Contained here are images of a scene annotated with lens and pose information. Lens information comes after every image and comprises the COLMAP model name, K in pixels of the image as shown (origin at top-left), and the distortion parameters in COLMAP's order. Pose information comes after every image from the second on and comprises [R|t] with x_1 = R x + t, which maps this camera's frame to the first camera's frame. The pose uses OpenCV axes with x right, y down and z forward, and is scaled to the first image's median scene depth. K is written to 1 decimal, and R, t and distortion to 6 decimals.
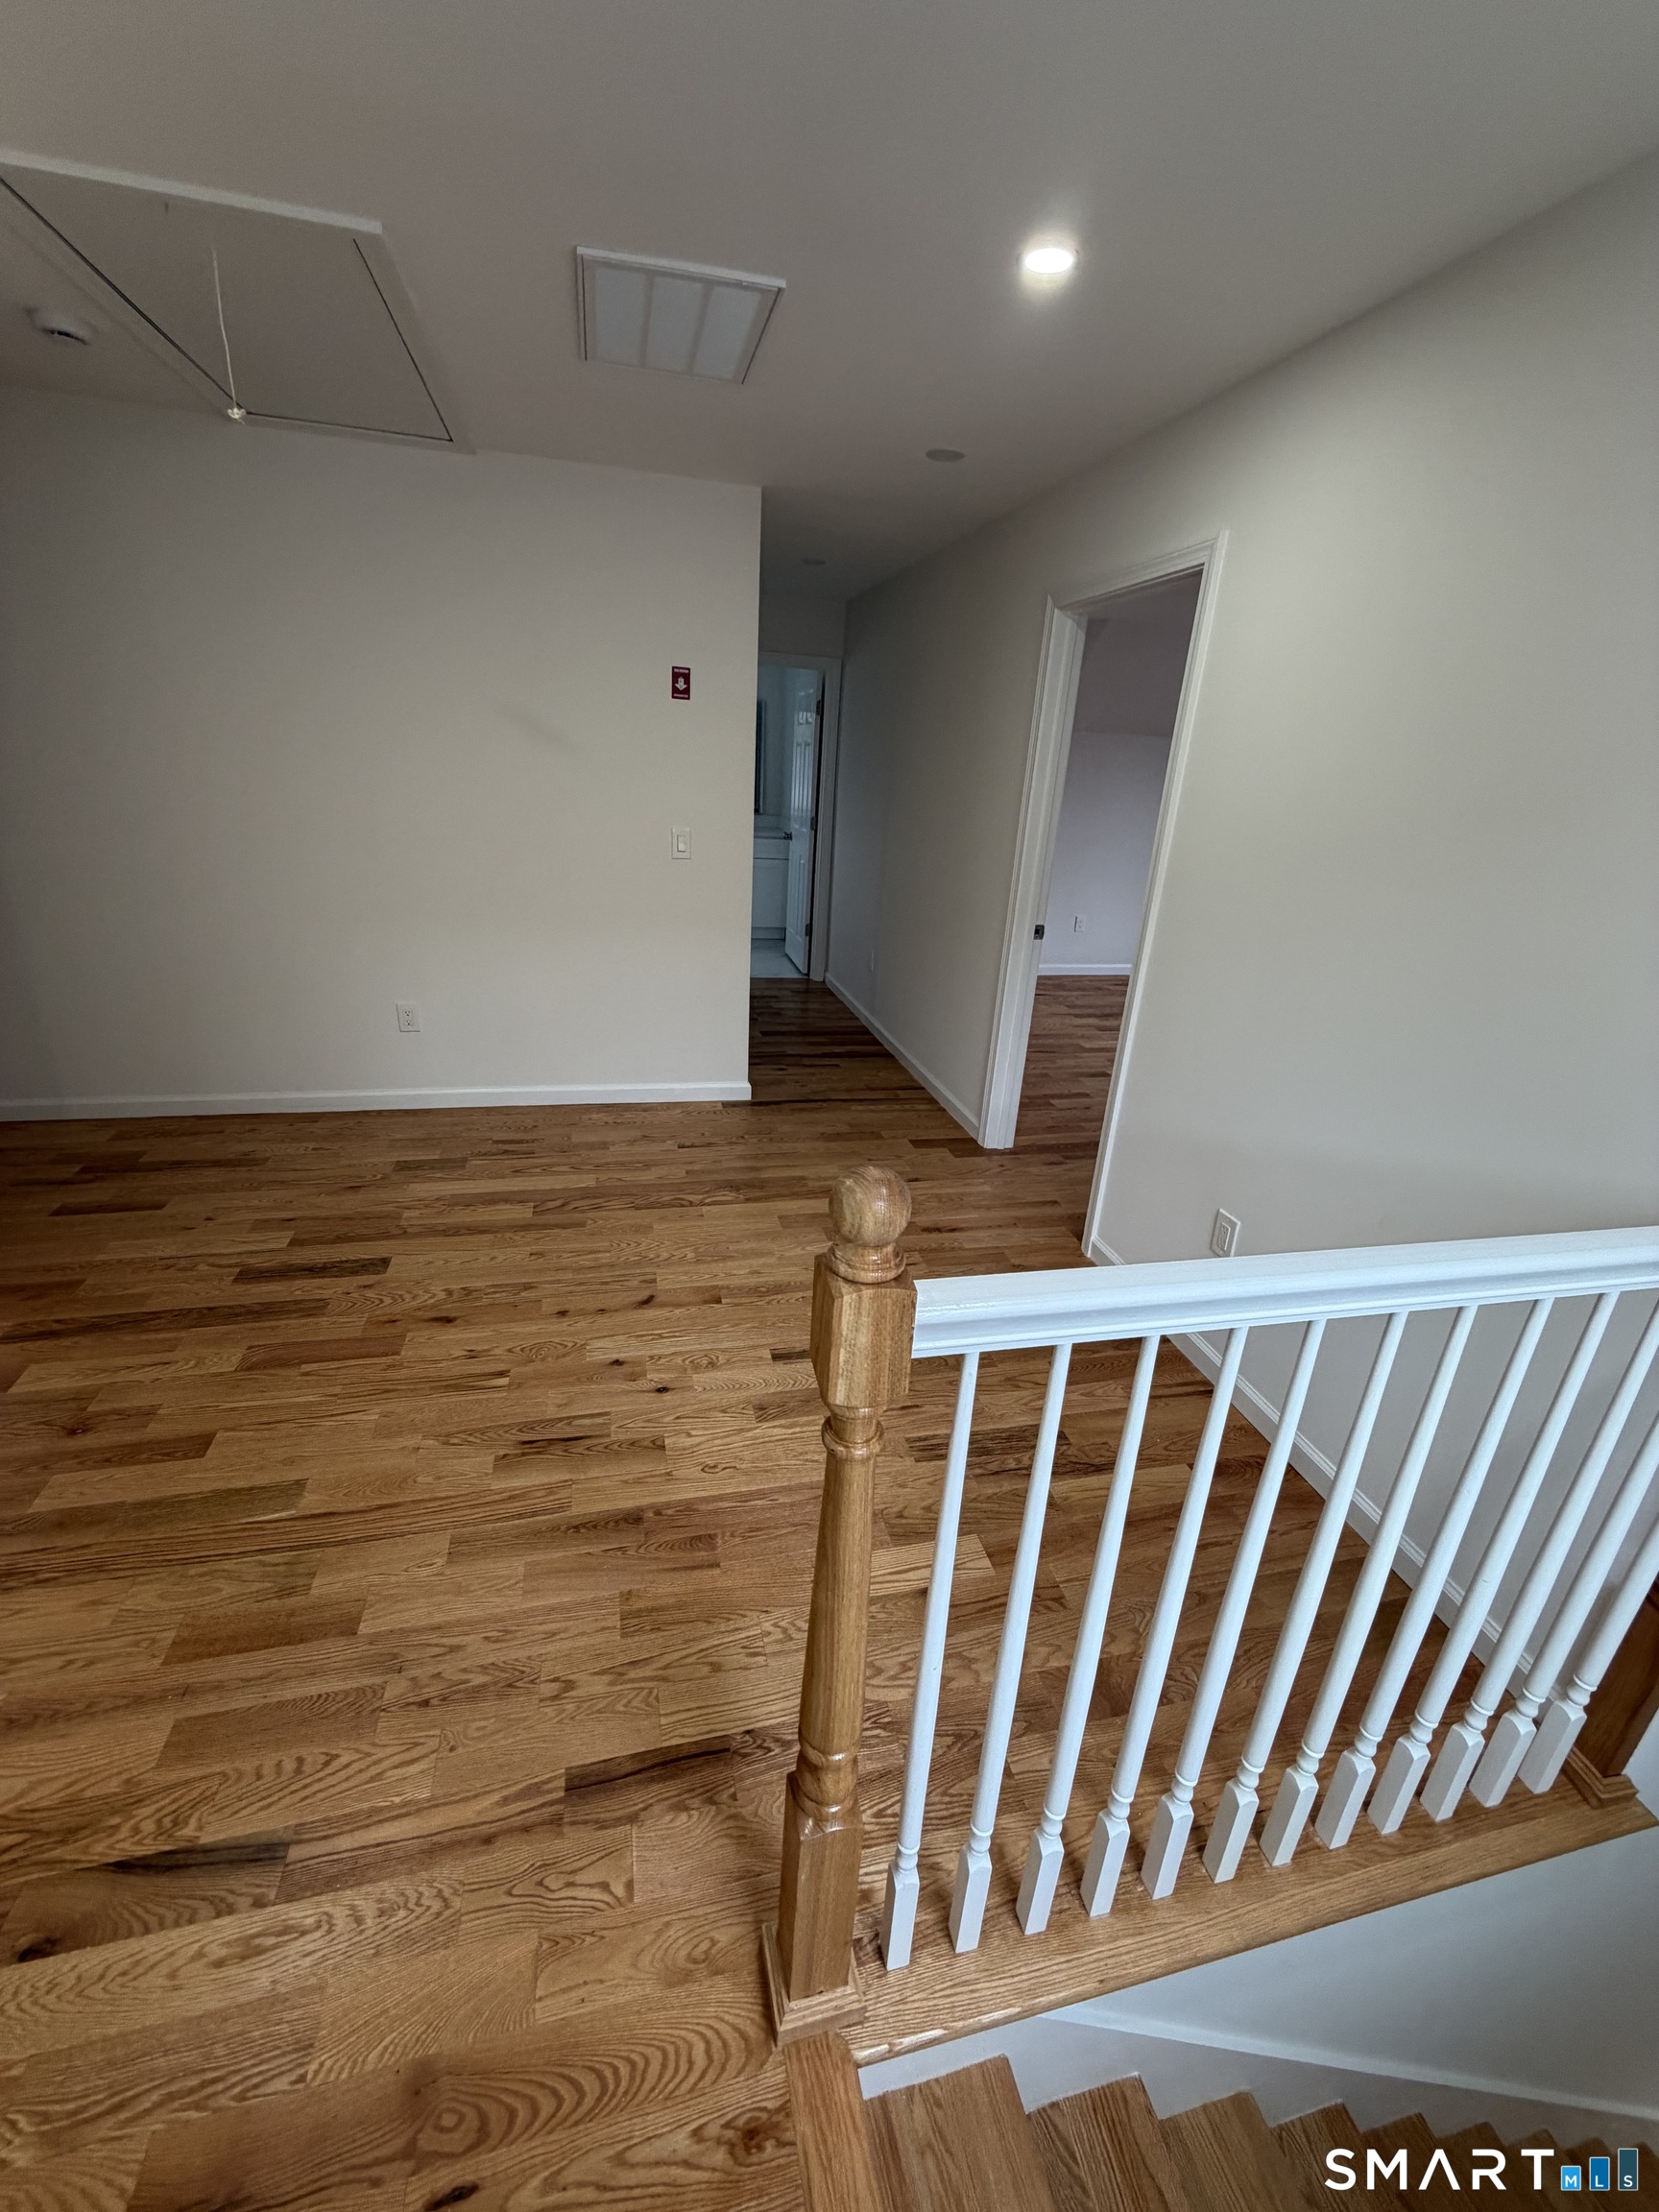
lens RADIAL K [[887.7, 0, 820.7], [0, 887.7, 1101.3], [0, 0, 1]] dist [-0.000041, 0.000083]
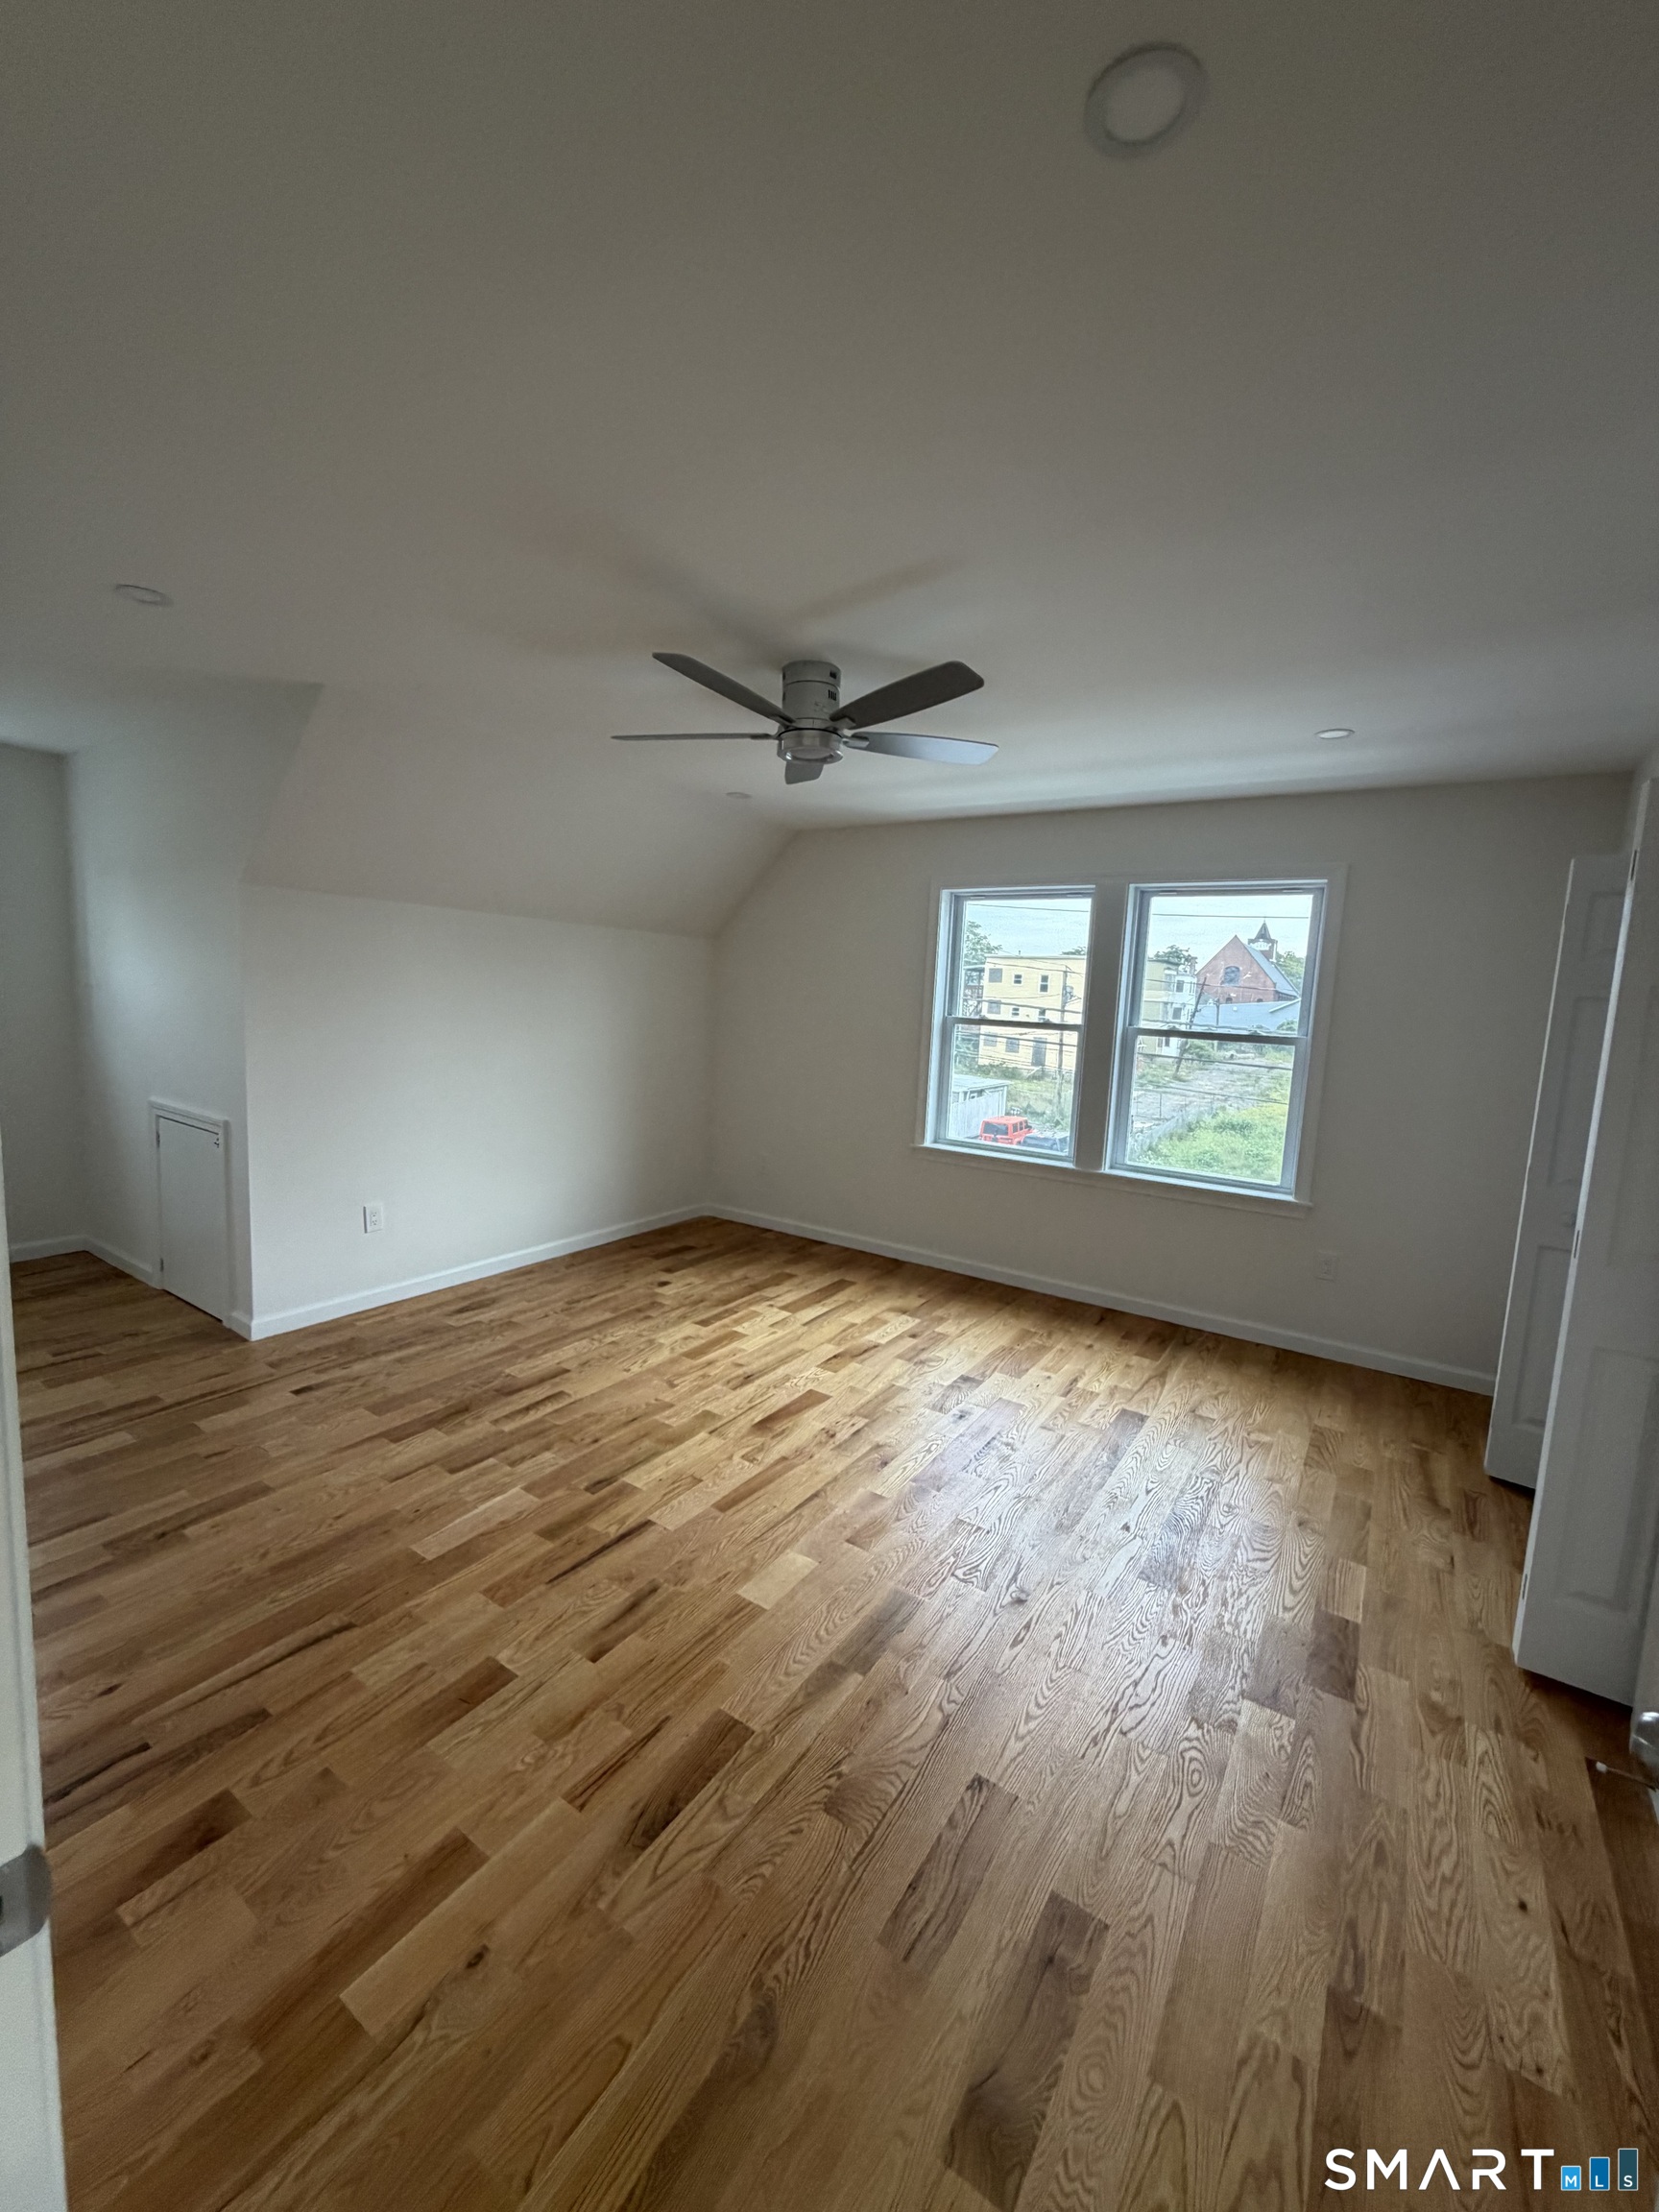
lens RADIAL K [[887.7, 0, 820.7], [0, 887.7, 1101.3], [0, 0, 1]] dist [-0.000041, 0.000083]
pose [[0.738380, -0.100016, 0.666927, 0.153378], [0.235809, 0.964805, -0.116386, -0.158265], [-0.631814, 0.243205, 0.735977, 0.448106]]
